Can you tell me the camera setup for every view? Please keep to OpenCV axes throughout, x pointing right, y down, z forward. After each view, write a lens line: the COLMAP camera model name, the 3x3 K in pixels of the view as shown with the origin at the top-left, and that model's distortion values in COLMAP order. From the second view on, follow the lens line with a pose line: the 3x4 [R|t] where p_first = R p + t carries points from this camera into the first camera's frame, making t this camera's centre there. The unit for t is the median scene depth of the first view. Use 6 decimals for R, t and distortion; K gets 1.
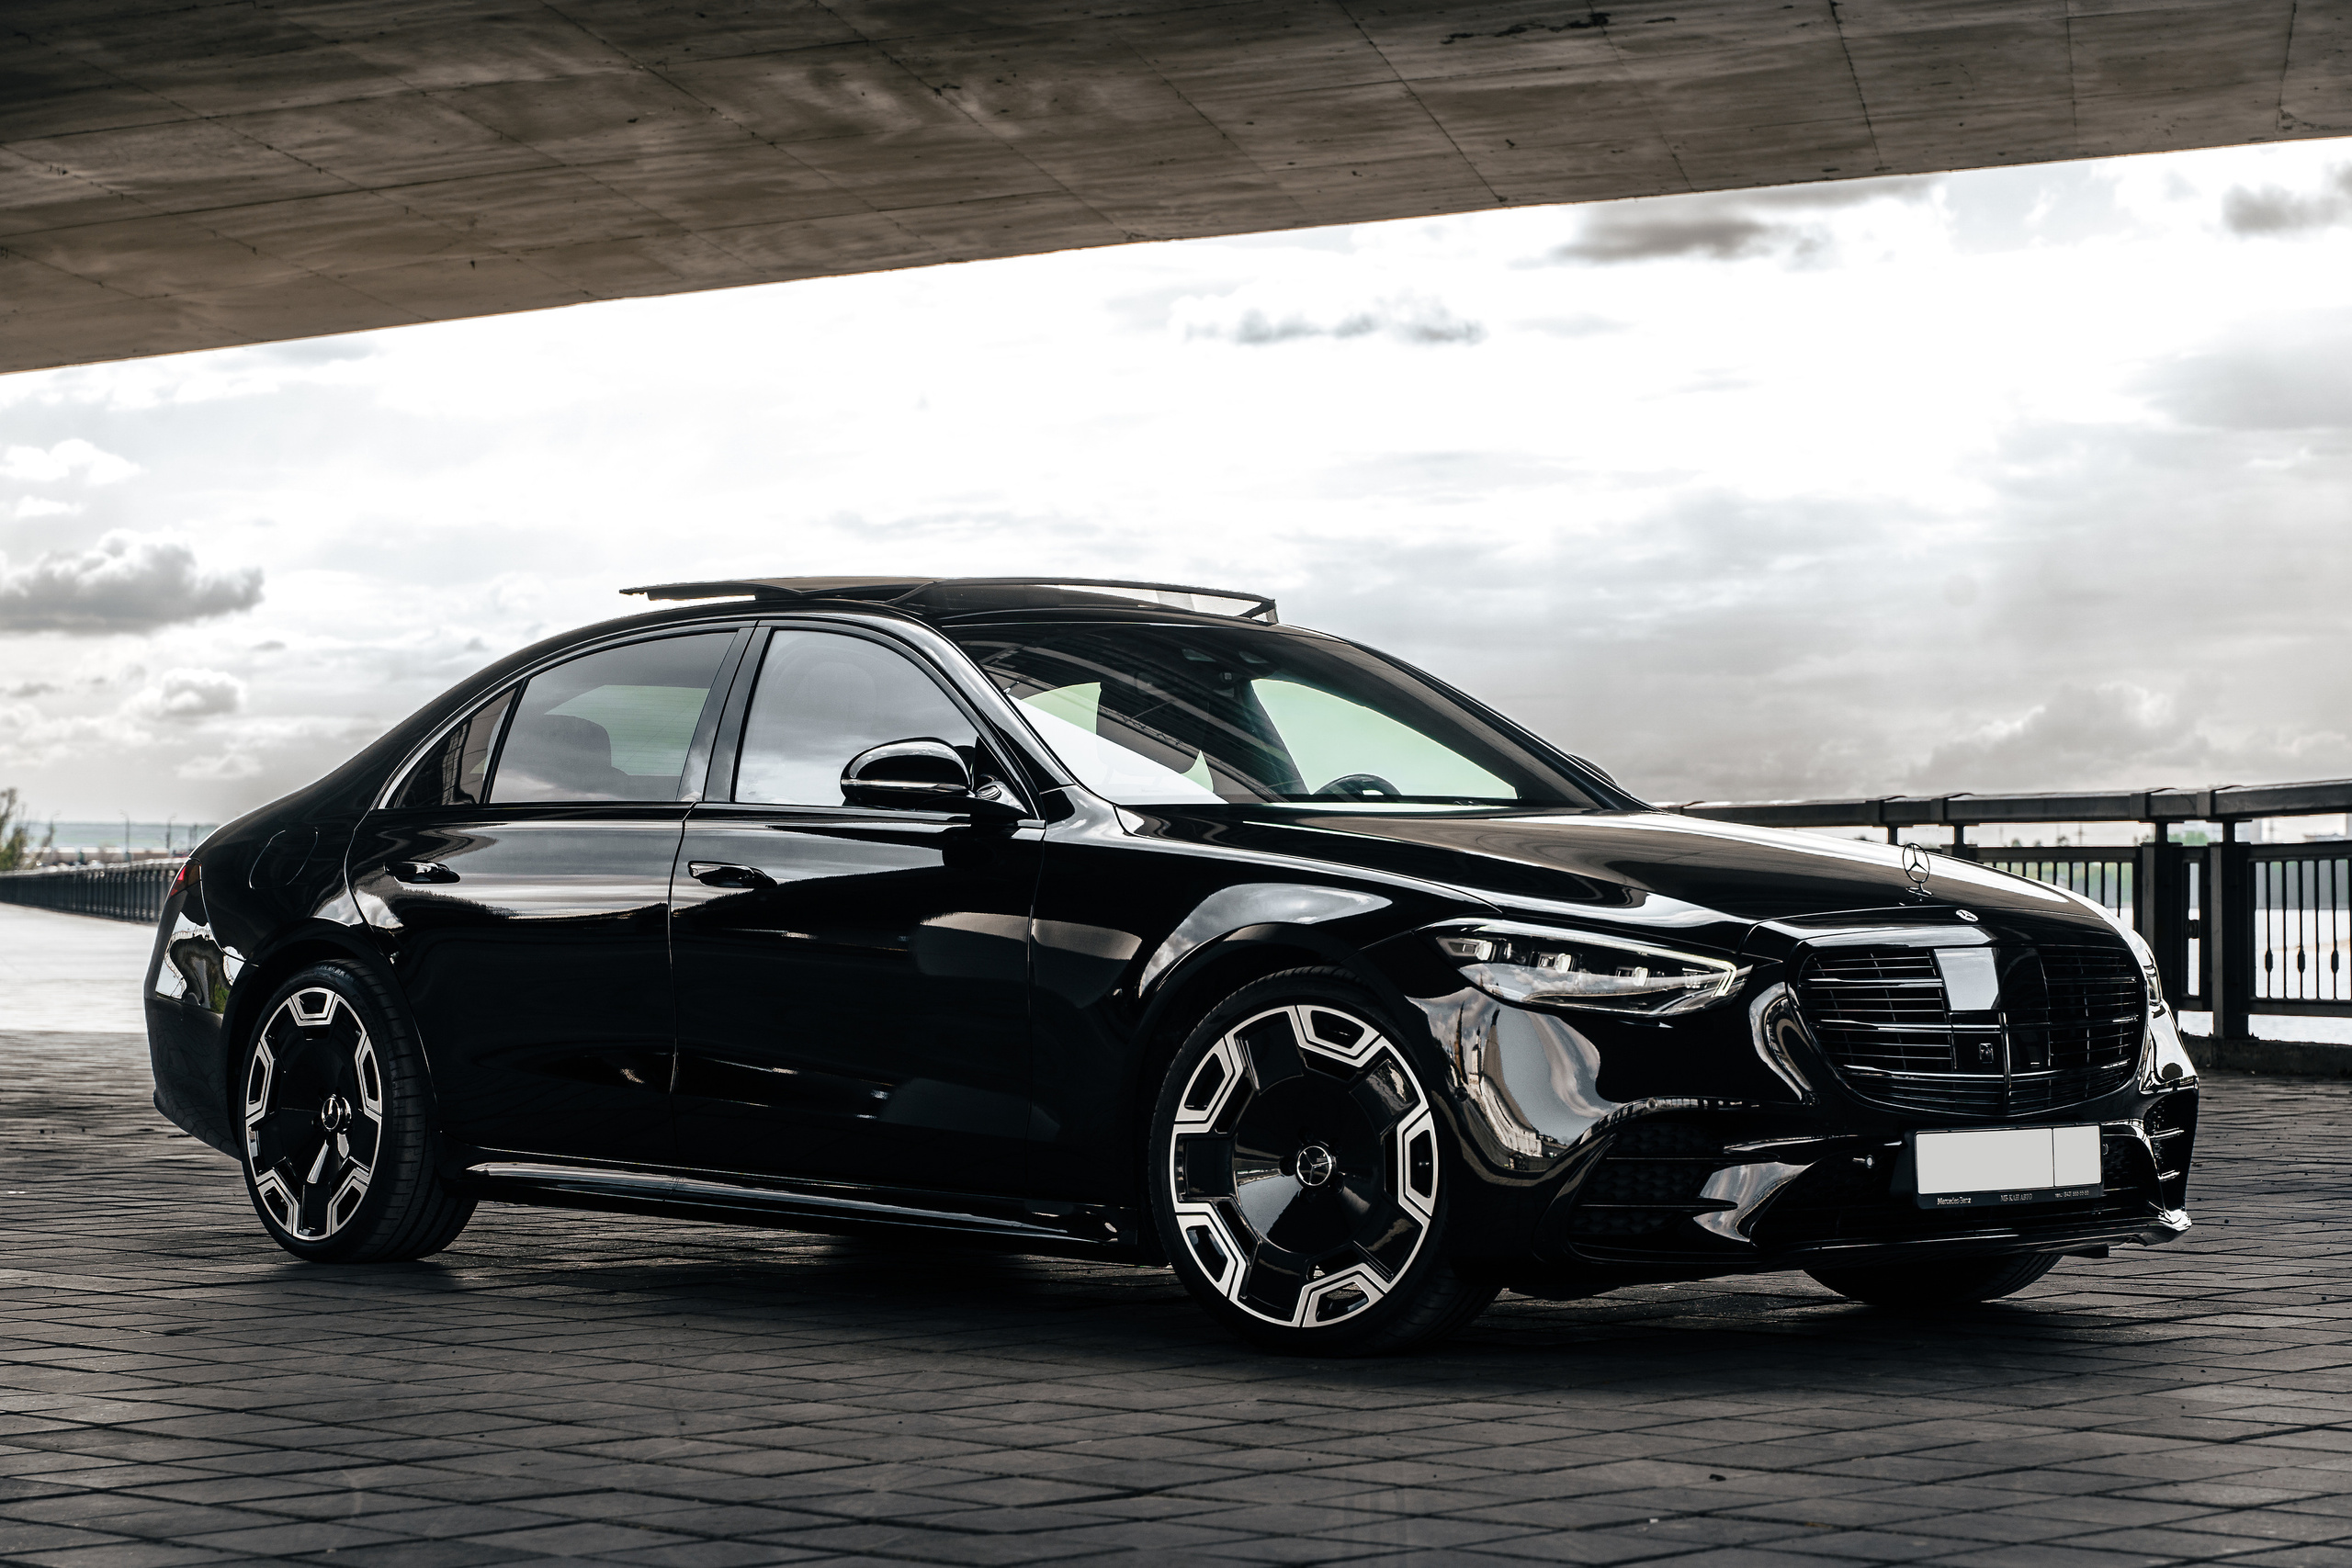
lens RADIAL K [[4661.7, 0, 1171.5], [0, 4661.7, 783.9], [0, 0, 1]] dist [-0.009154, -0.108132]
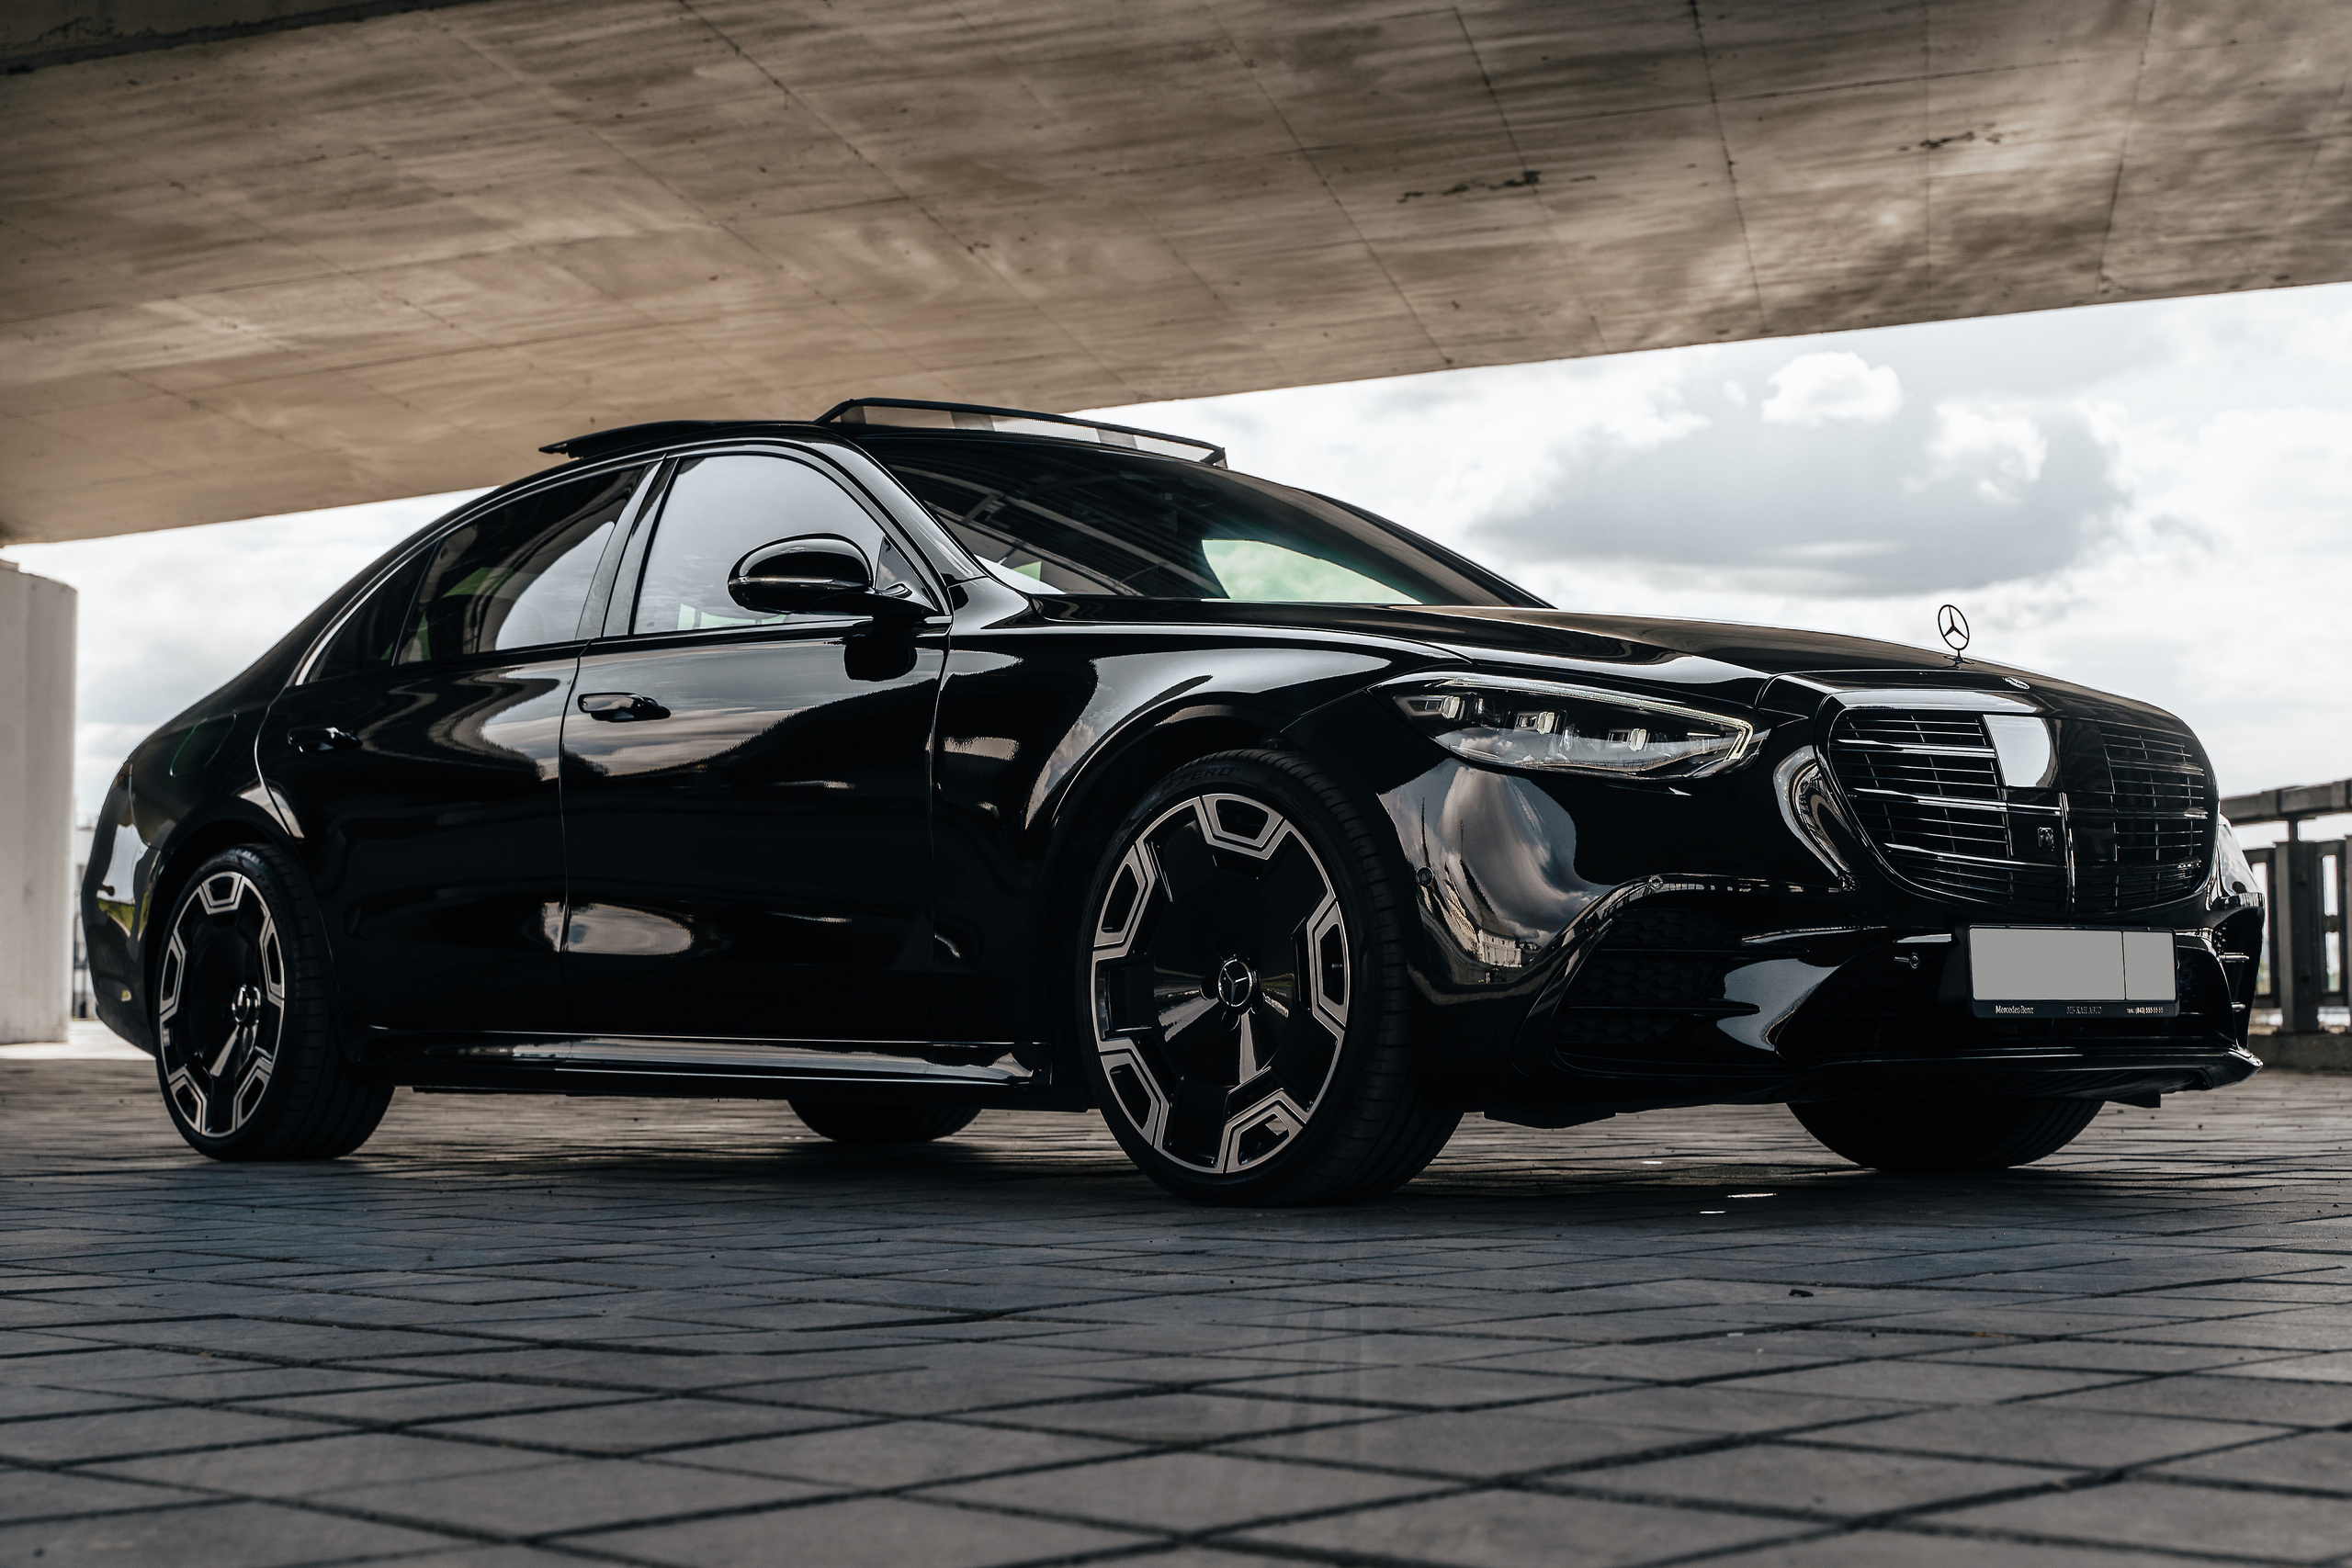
lens RADIAL K [[3611.6, 0, 1182.5], [0, 3611.6, 789.2], [0, 0, 1]] dist [-0.007360, 0.009594]
pose [[0.999973, -0.006801, -0.002917, 0.005563], [0.006703, 0.999456, -0.032304, 0.019017], [0.003136, 0.032284, 0.999474, 0.095284]]
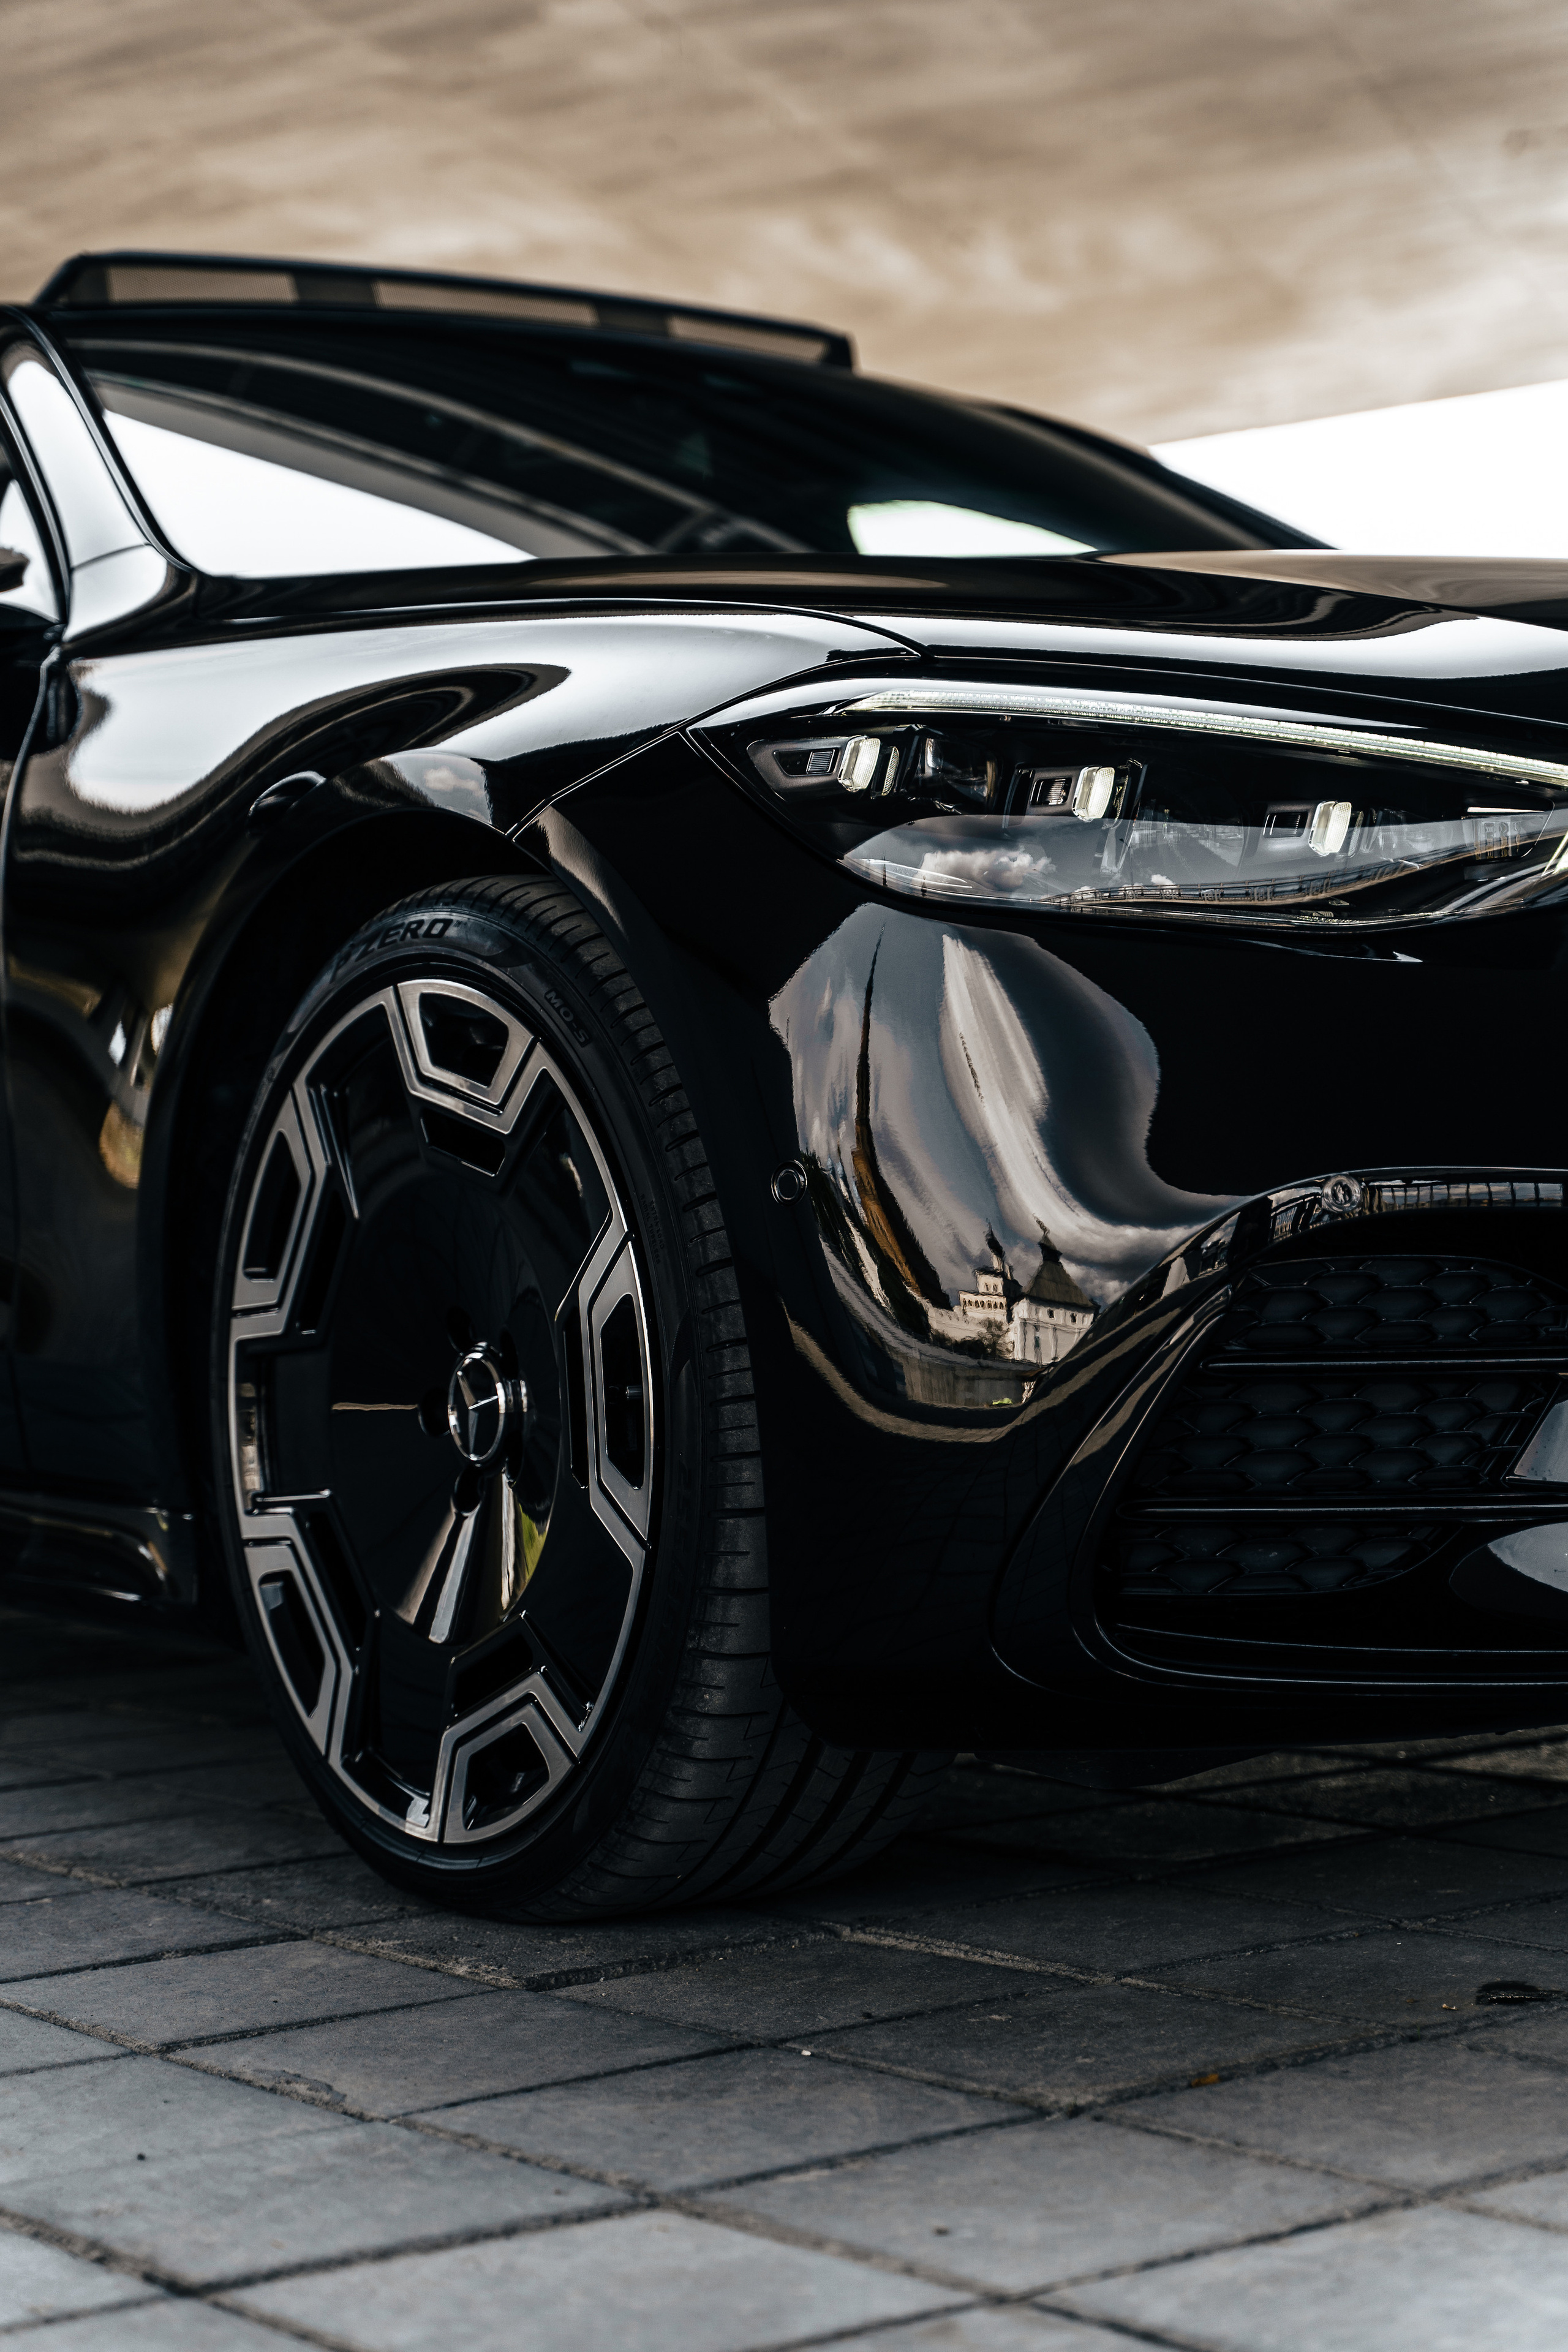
lens RADIAL K [[4183.6, 0, 782.9], [0, 4183.6, 1180.9], [0, 0, 1]] dist [-0.013371, 0.158608]
pose [[0.990305, -0.015034, -0.138091, 0.027721], [0.019889, 0.999229, 0.033848, 0.014766], [0.137475, -0.036266, 0.989841, 0.187419]]
